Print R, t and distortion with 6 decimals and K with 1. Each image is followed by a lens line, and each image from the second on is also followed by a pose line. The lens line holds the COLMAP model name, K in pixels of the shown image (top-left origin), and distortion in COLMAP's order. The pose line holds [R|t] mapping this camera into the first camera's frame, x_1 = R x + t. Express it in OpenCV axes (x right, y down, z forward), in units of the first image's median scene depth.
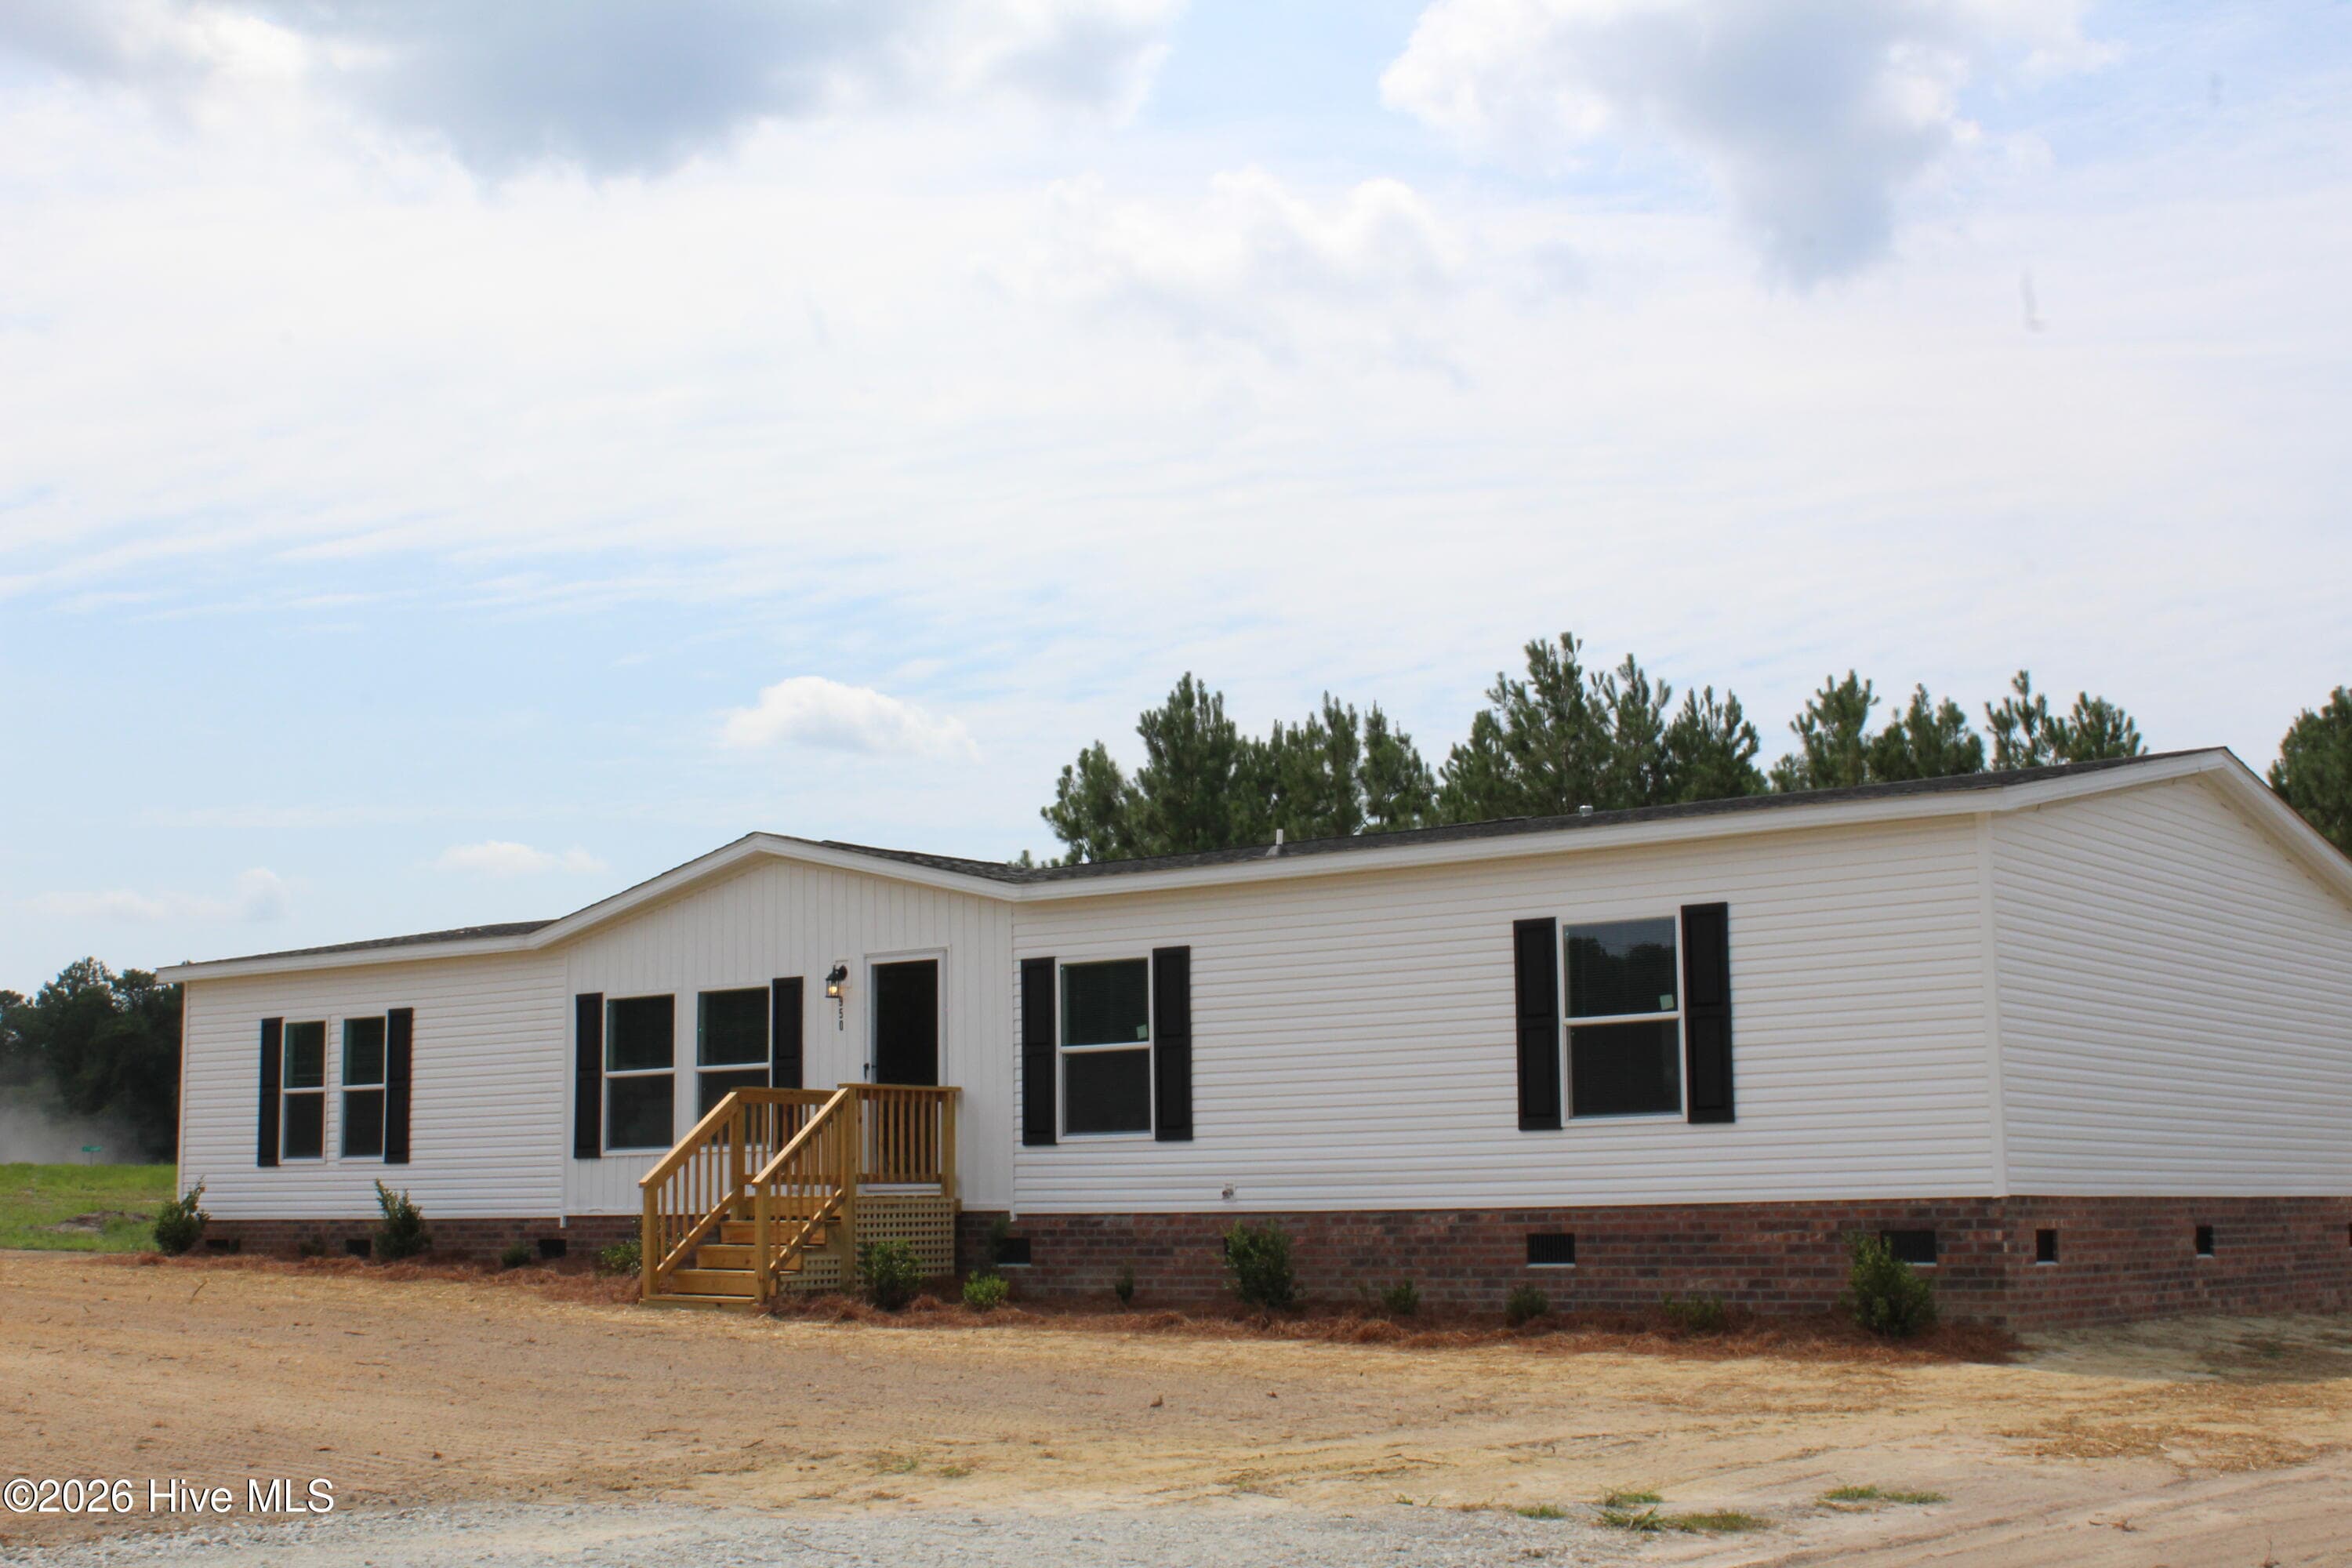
lens RADIAL K [[3011.5, 0, 1176.0], [0, 3011.5, 784.0], [0, 0, 1]] dist [-0.084366, 0.065382]
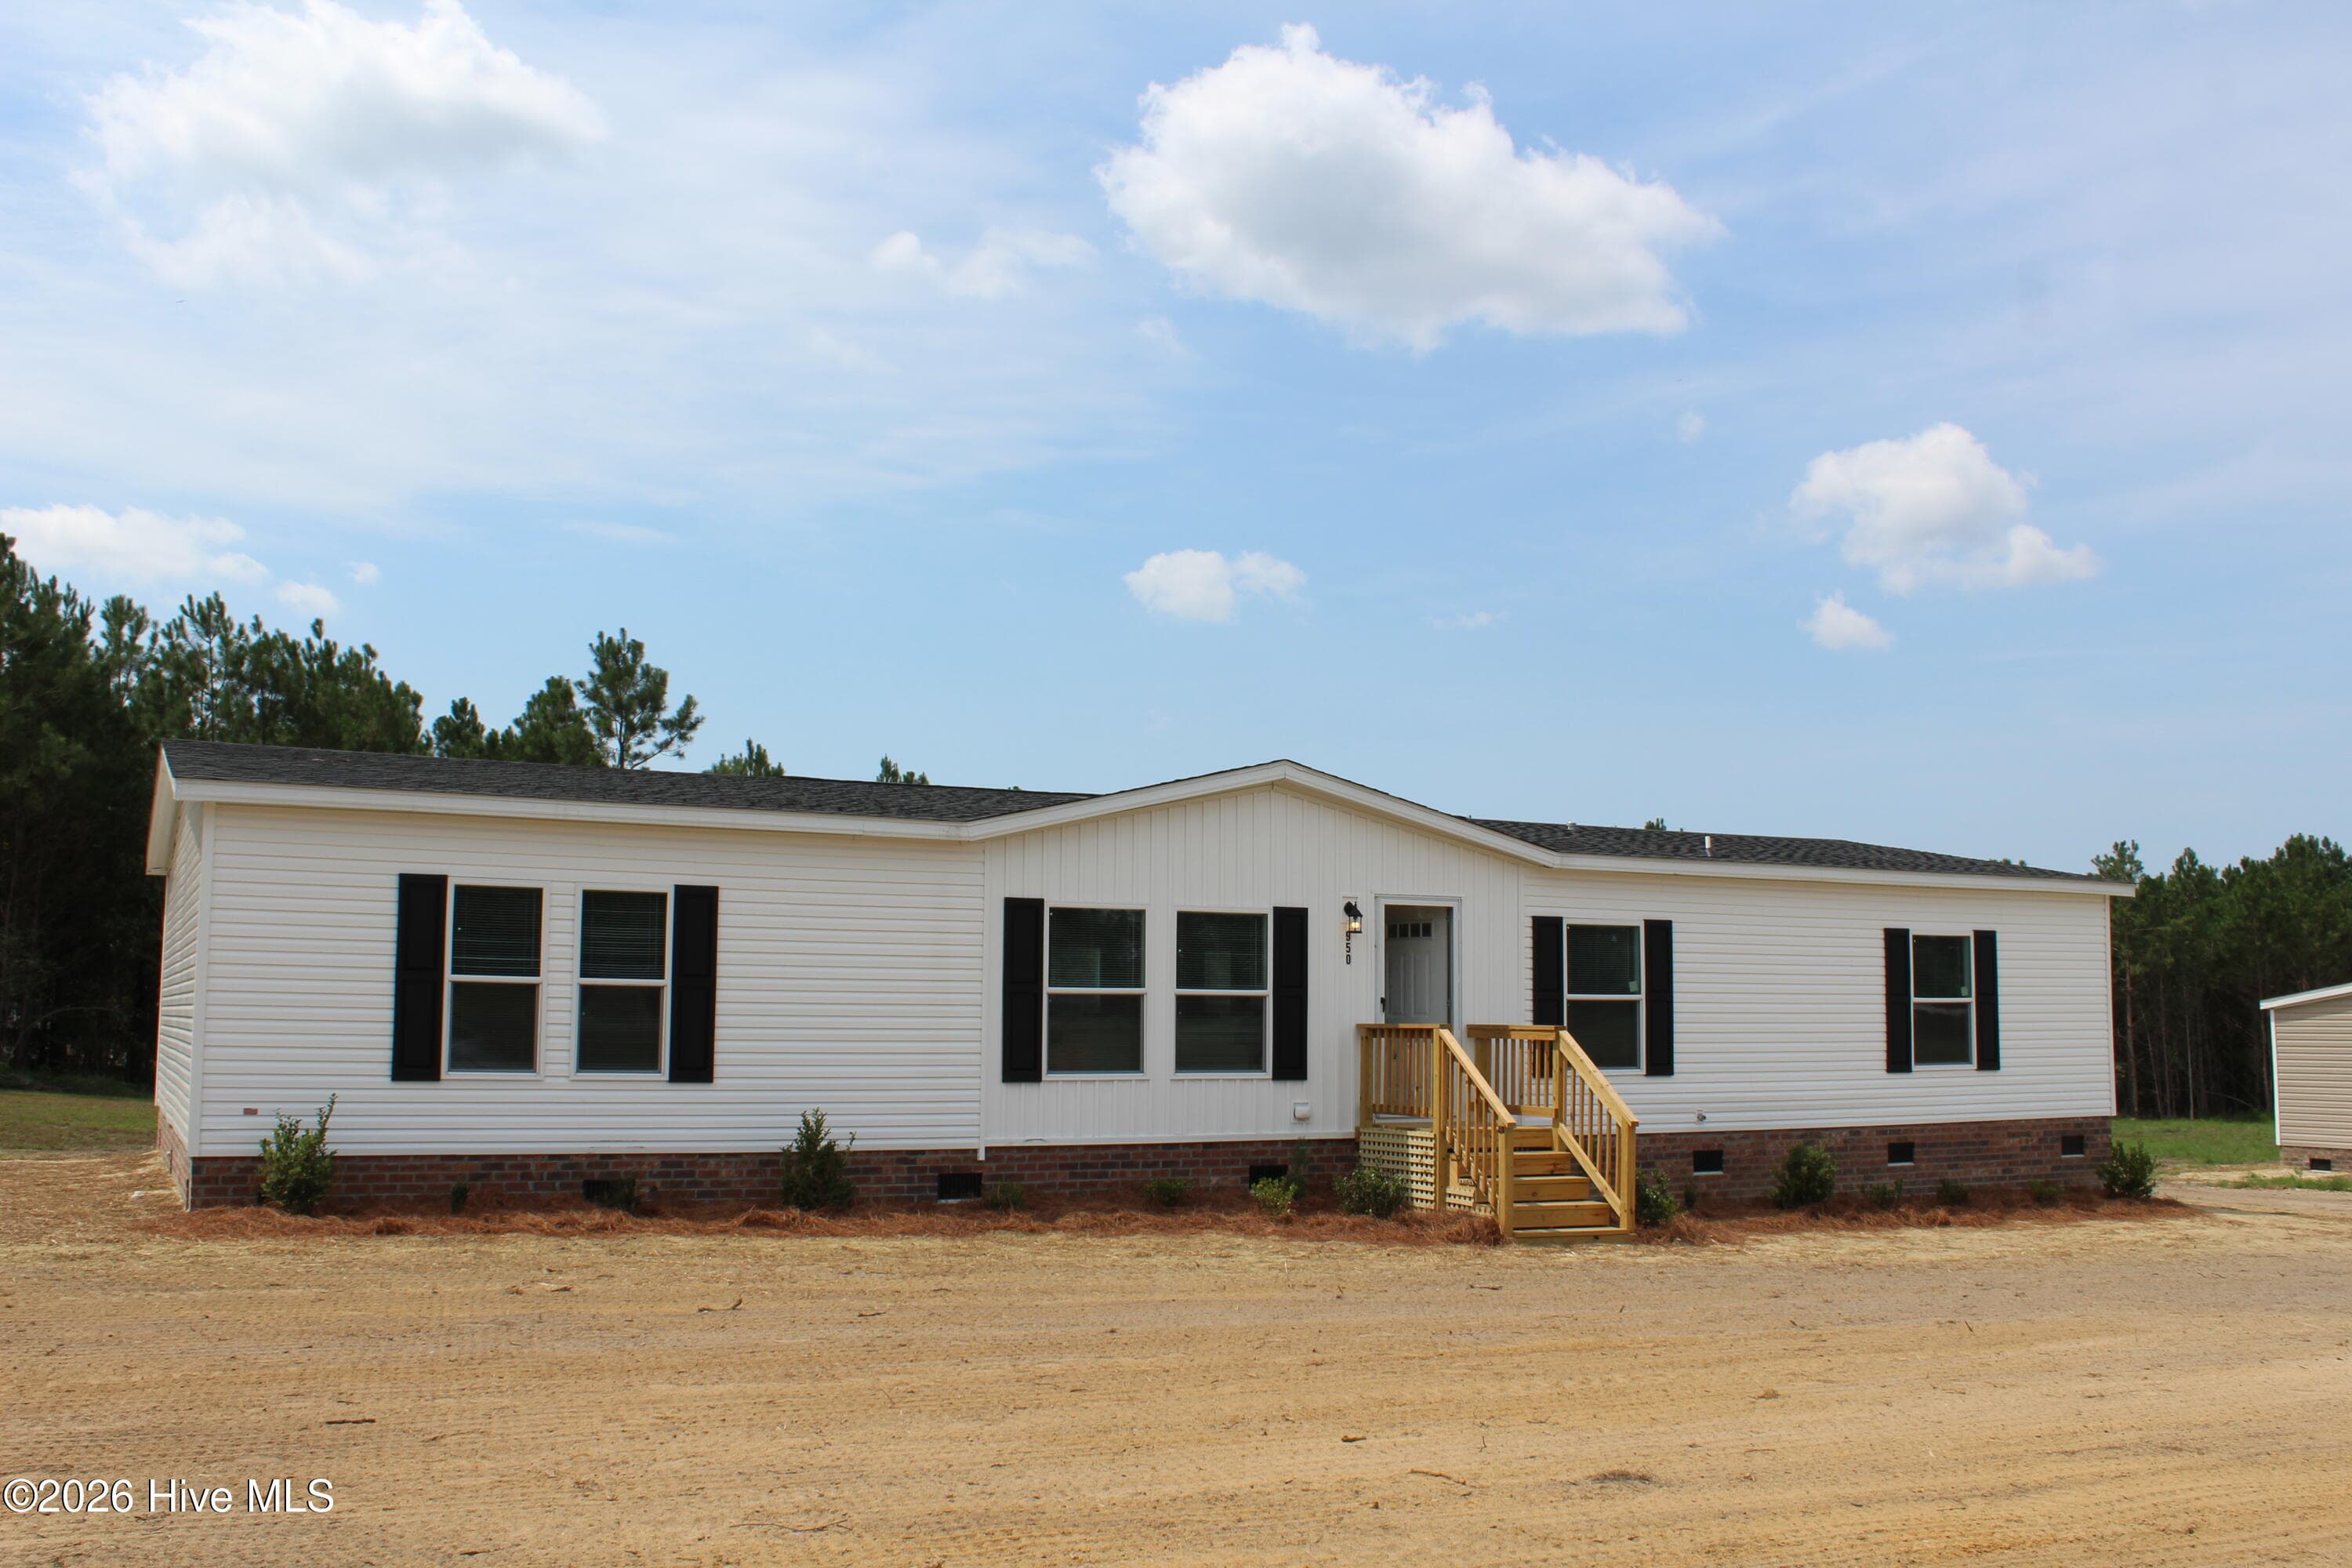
lens RADIAL K [[2146.4, 0, 1176.0], [0, 2146.4, 784.0], [0, 0, 1]] dist [-0.154477, 0.159394]
pose [[0.425993, 0.114194, 0.897491, -0.889123], [-0.142806, 0.988054, -0.057934, 0.078715], [-0.893385, -0.103488, 0.437211, 0.805633]]
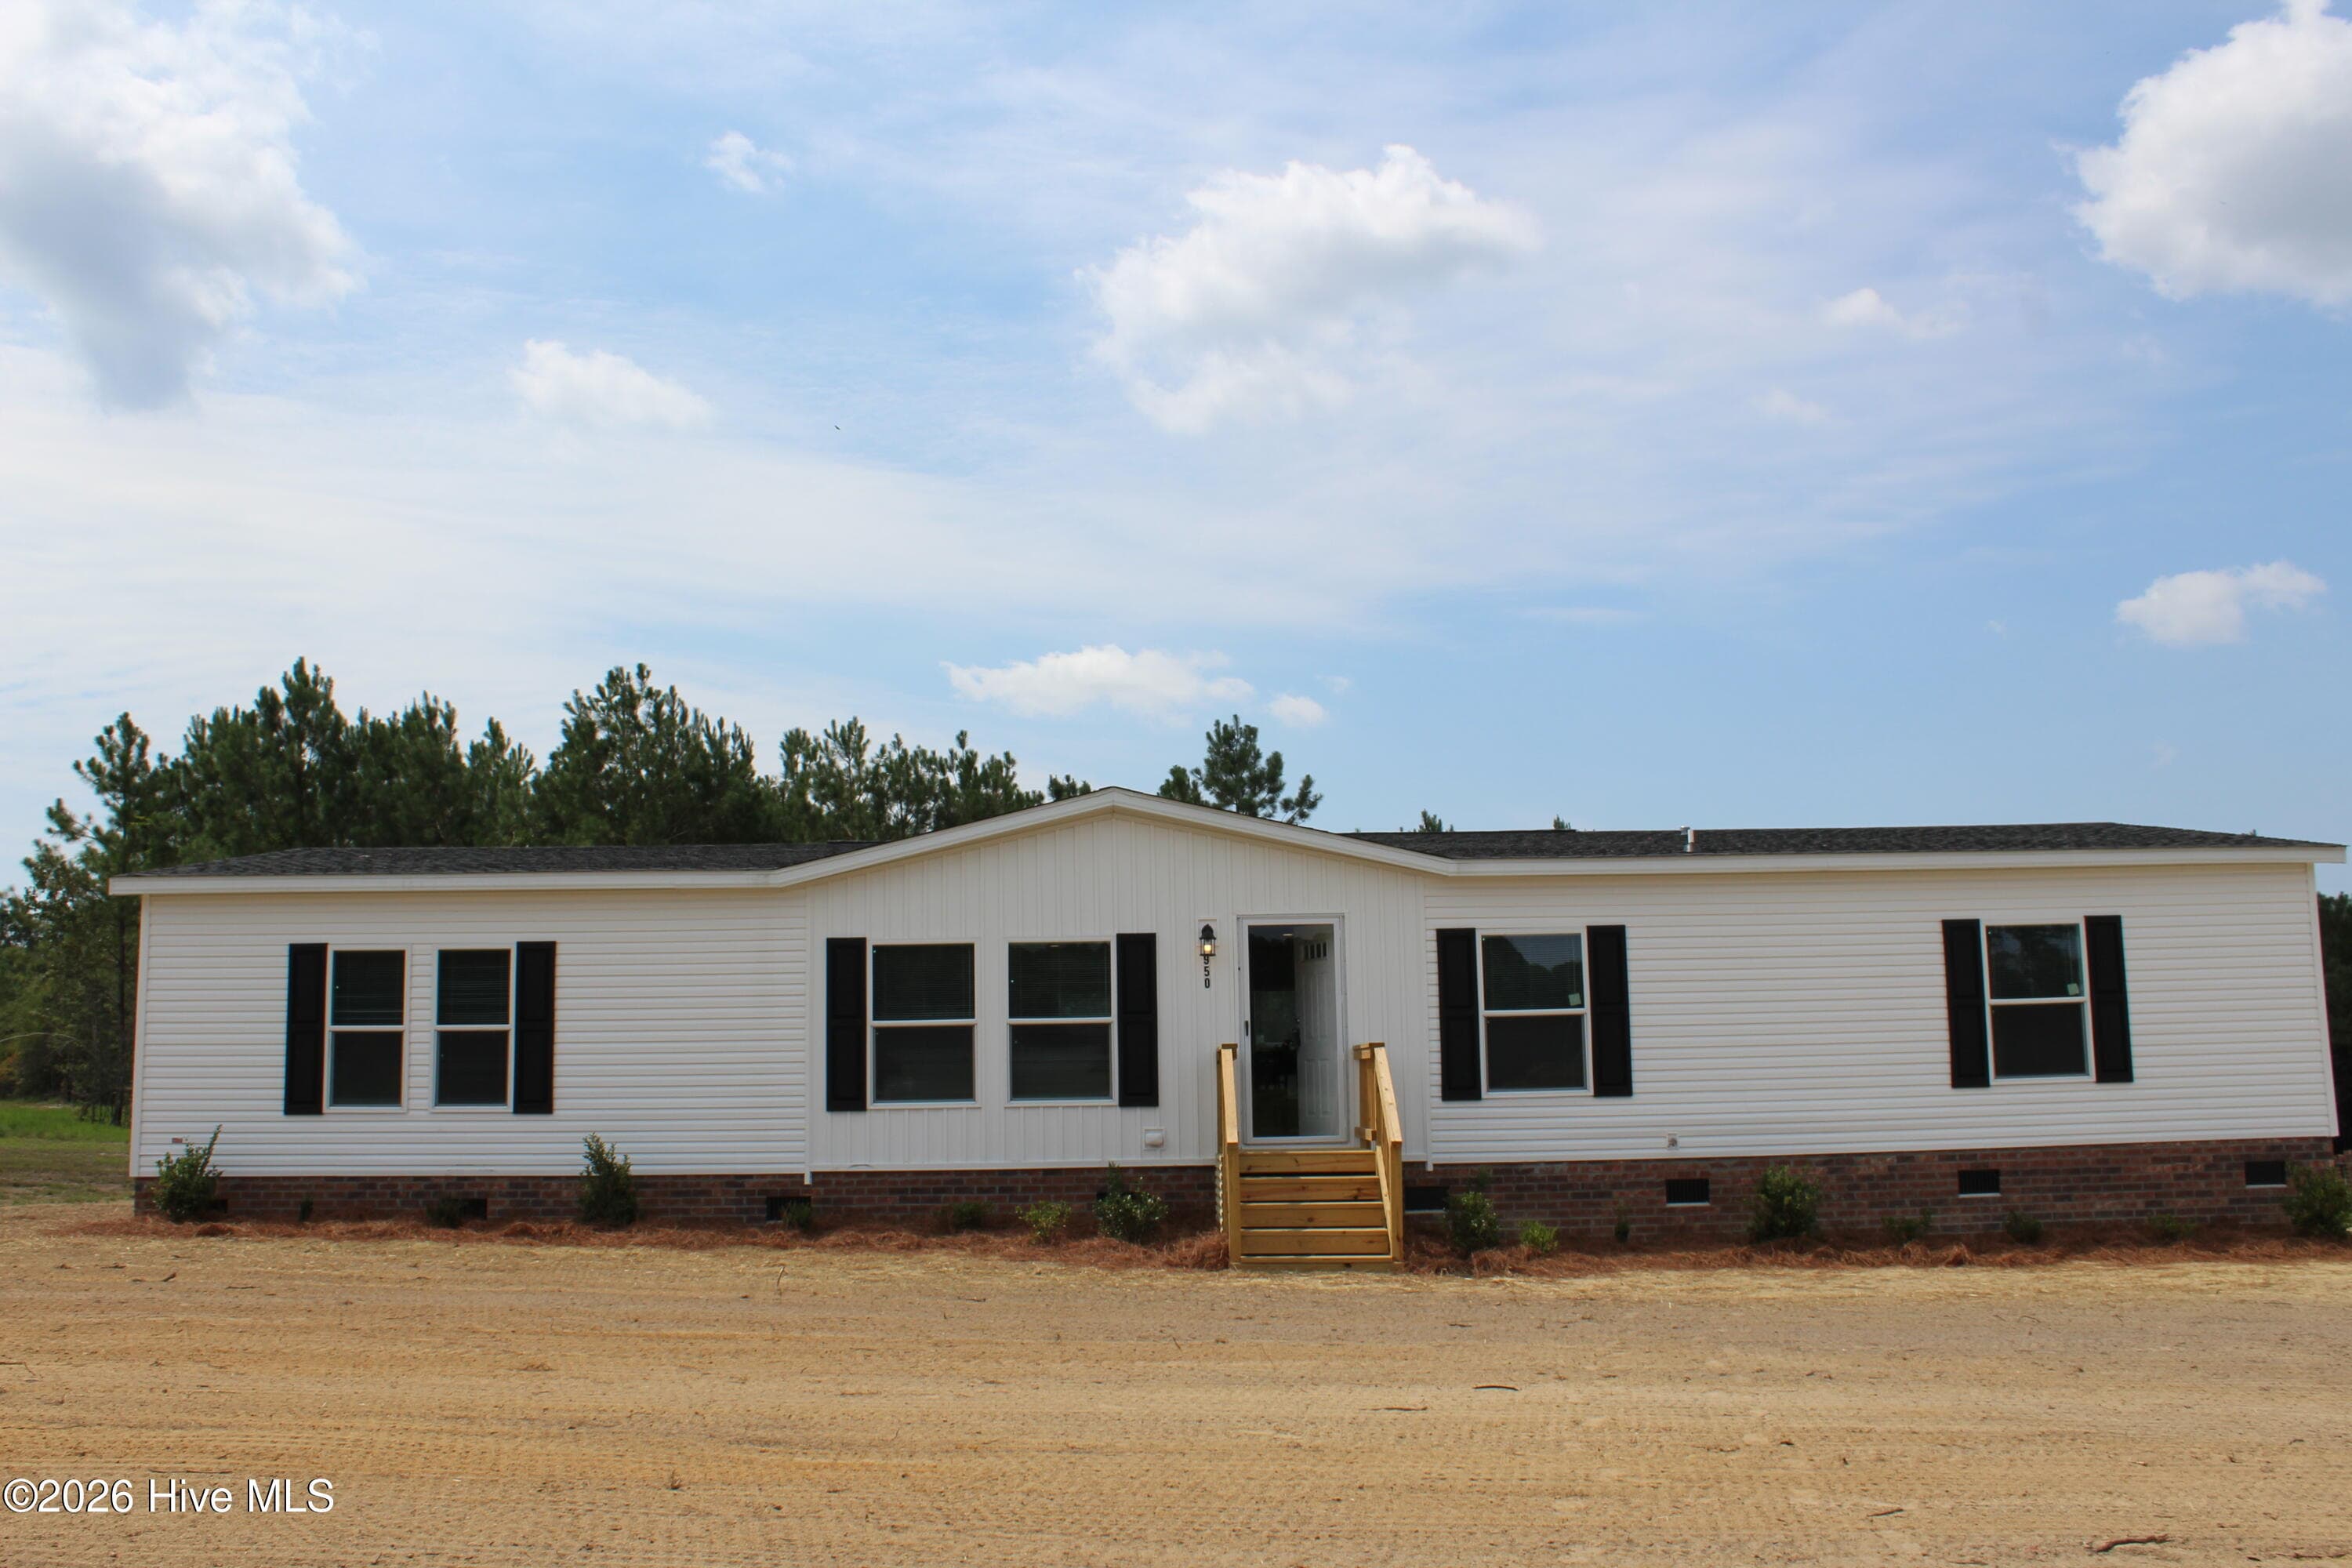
lens RADIAL K [[2146.4, 0, 1176.0], [0, 2146.4, 784.0], [0, 0, 1]] dist [-0.154477, 0.159394]
pose [[0.779508, 0.090079, 0.619882, -0.635628], [-0.081859, 0.995769, -0.041764, 0.048234], [-0.621021, -0.018188, 0.783583, 0.476105]]
